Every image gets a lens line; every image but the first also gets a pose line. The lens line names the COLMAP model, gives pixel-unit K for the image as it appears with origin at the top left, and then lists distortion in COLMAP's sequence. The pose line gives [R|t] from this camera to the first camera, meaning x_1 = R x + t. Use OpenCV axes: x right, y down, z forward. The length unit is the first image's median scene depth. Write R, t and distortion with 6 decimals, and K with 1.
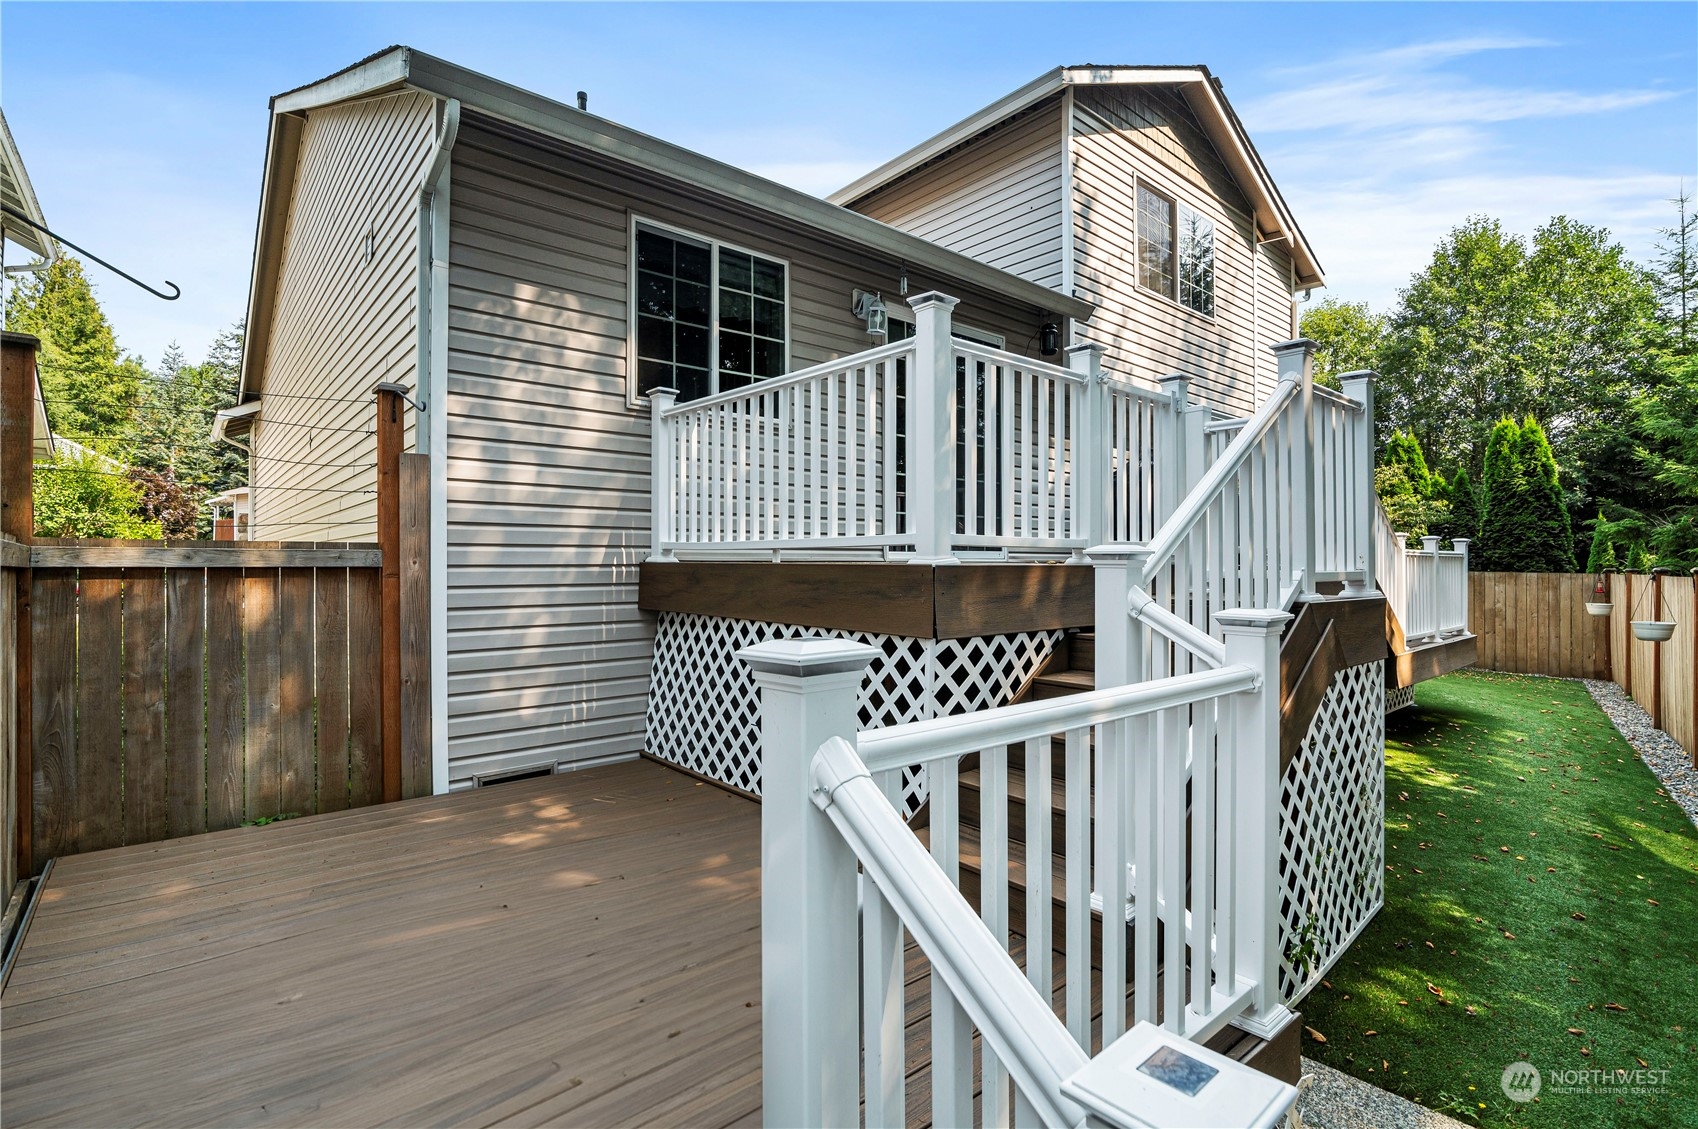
lens RADIAL K [[787.9, 0, 841.2], [0, 787.9, 558.7], [0, 0, 1]] dist [-0.021070, 0.000196]
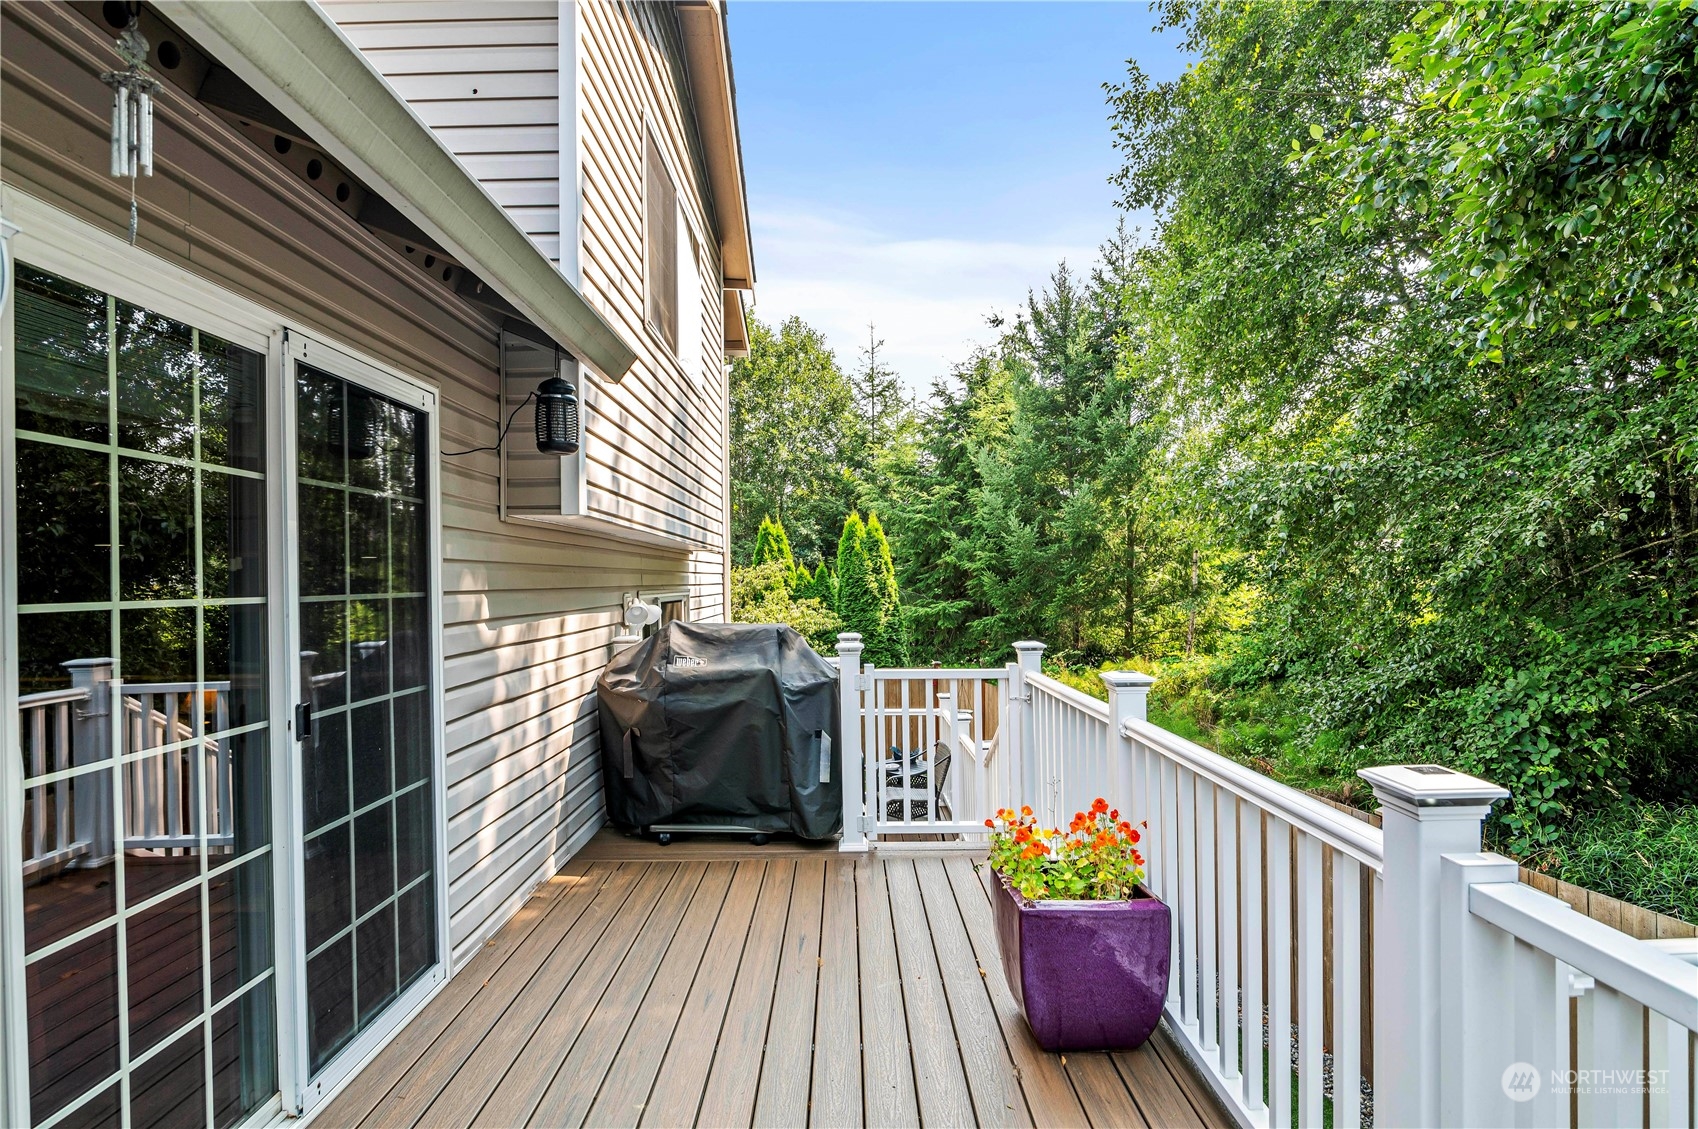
lens RADIAL K [[838.1, 0, 850.7], [0, 838.1, 566.7], [0, 0, 1]] dist [-0.015751, -0.000757]
pose [[0.642129, 0.006801, 0.766567, 0.012302], [0.011263, 0.999769, -0.018305, -0.093238], [-0.766514, 0.020388, 0.641904, 0.304821]]
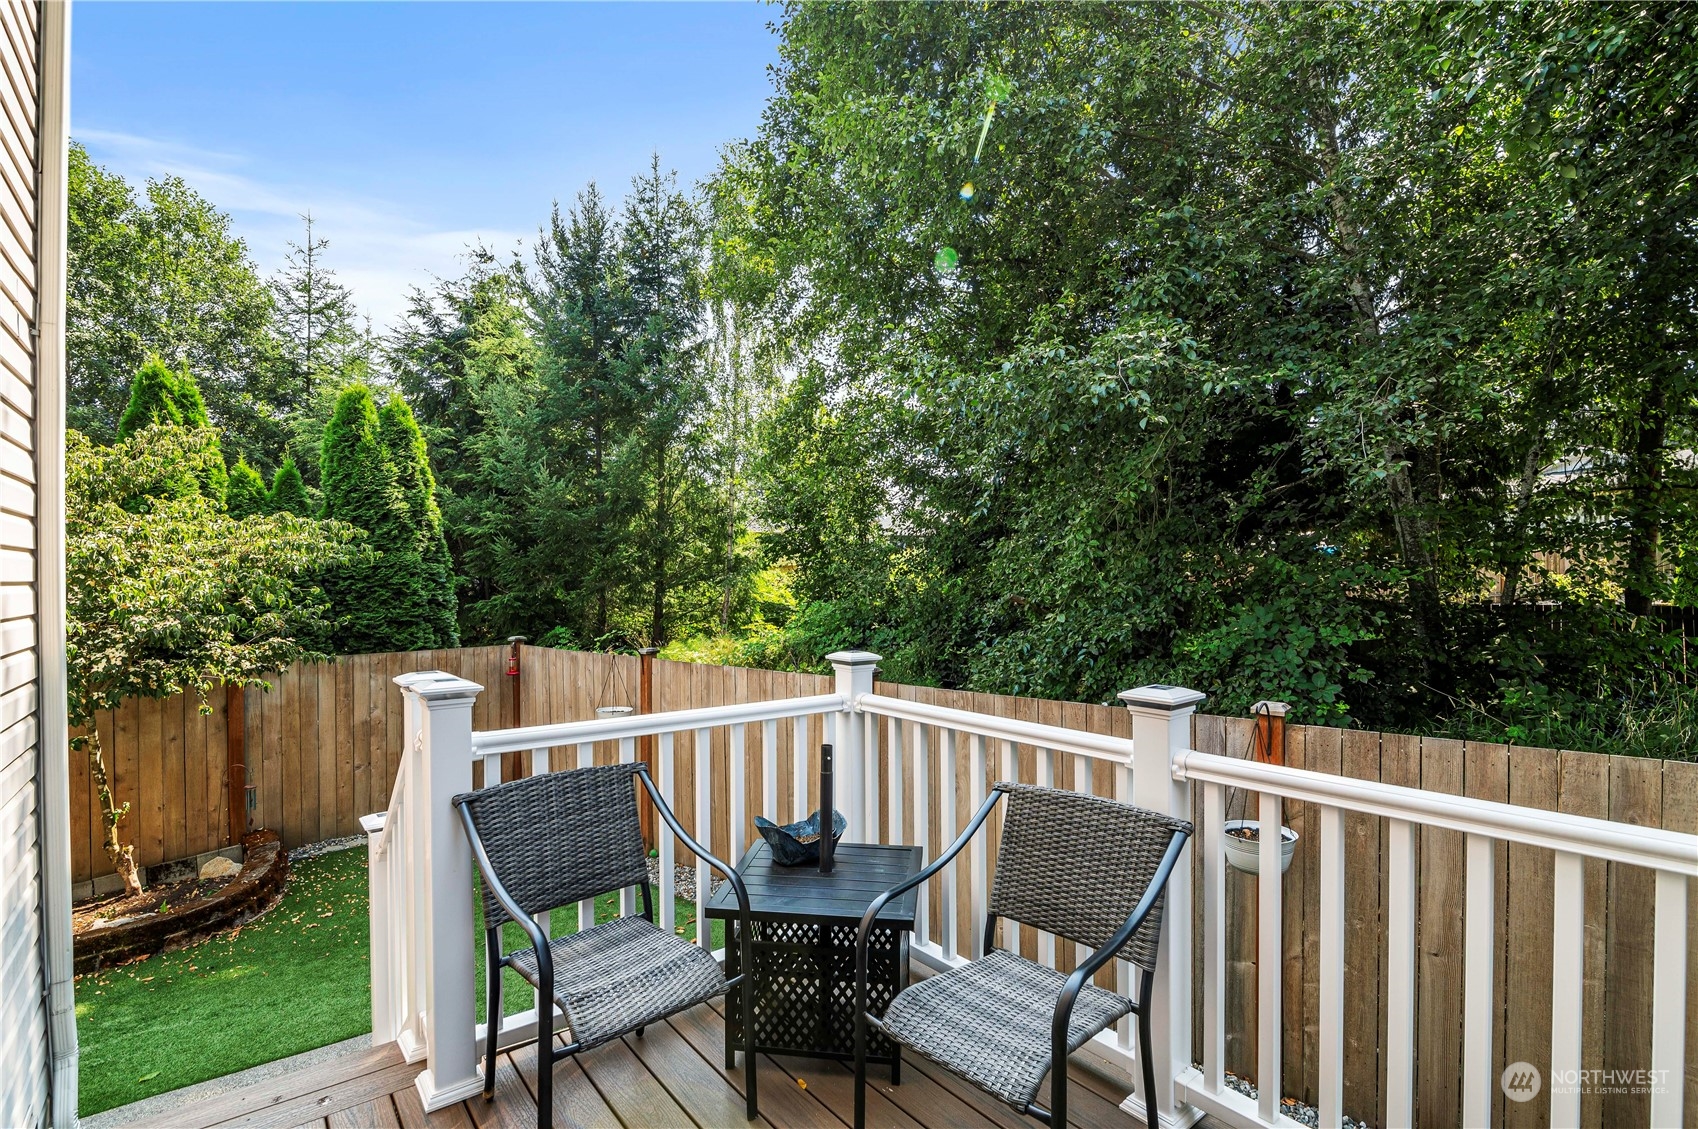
lens RADIAL K [[787.9, 0, 870.8], [0, 787.9, 588.1], [0, 0, 1]] dist [-0.021070, 0.000196]
pose [[0.017469, -0.013941, 0.999750, 0.289769], [0.002599, 0.999900, 0.013897, -0.035314], [-0.999844, 0.002356, 0.017503, 0.620931]]
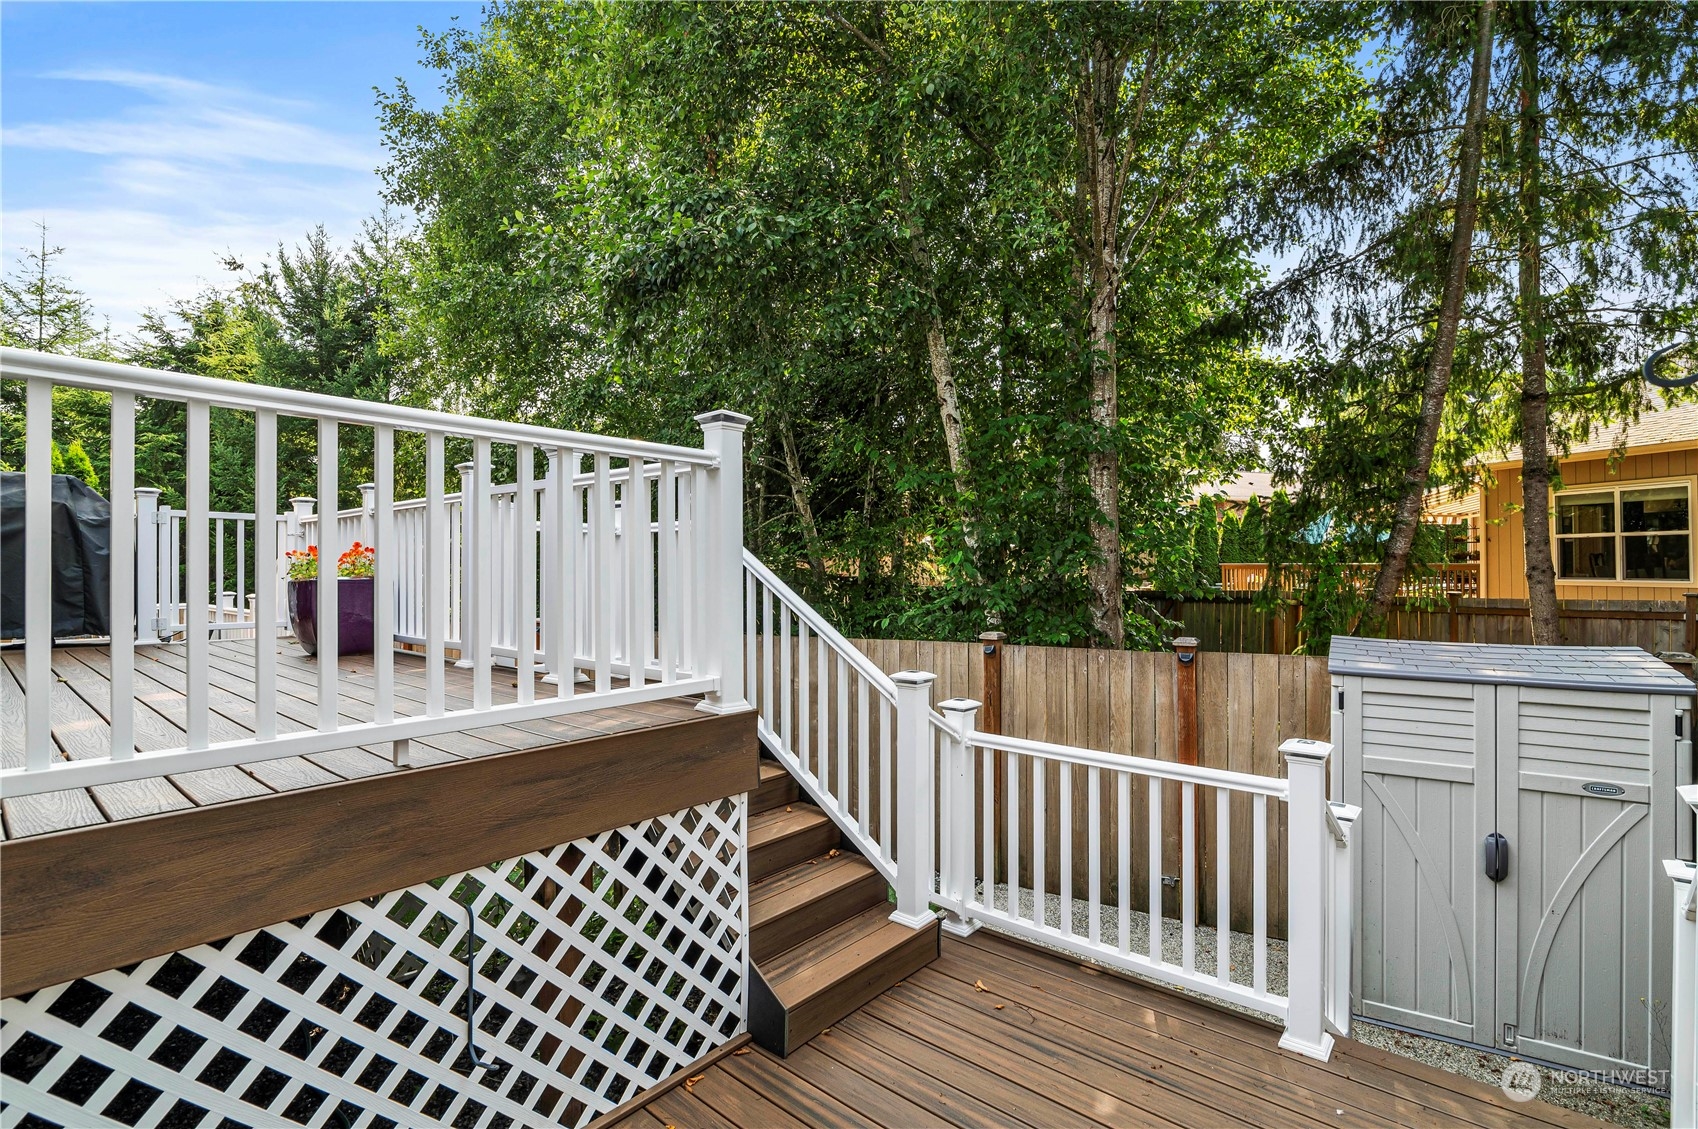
lens RADIAL K [[787.9, 0, 851.8], [0, 787.9, 561.3], [0, 0, 1]] dist [-0.021070, 0.000196]
pose [[-0.160718, 0.006773, 0.986977, -0.175282], [0.000717, 0.999977, -0.006745, -0.033461], [-0.987000, -0.000376, -0.160720, 0.226725]]
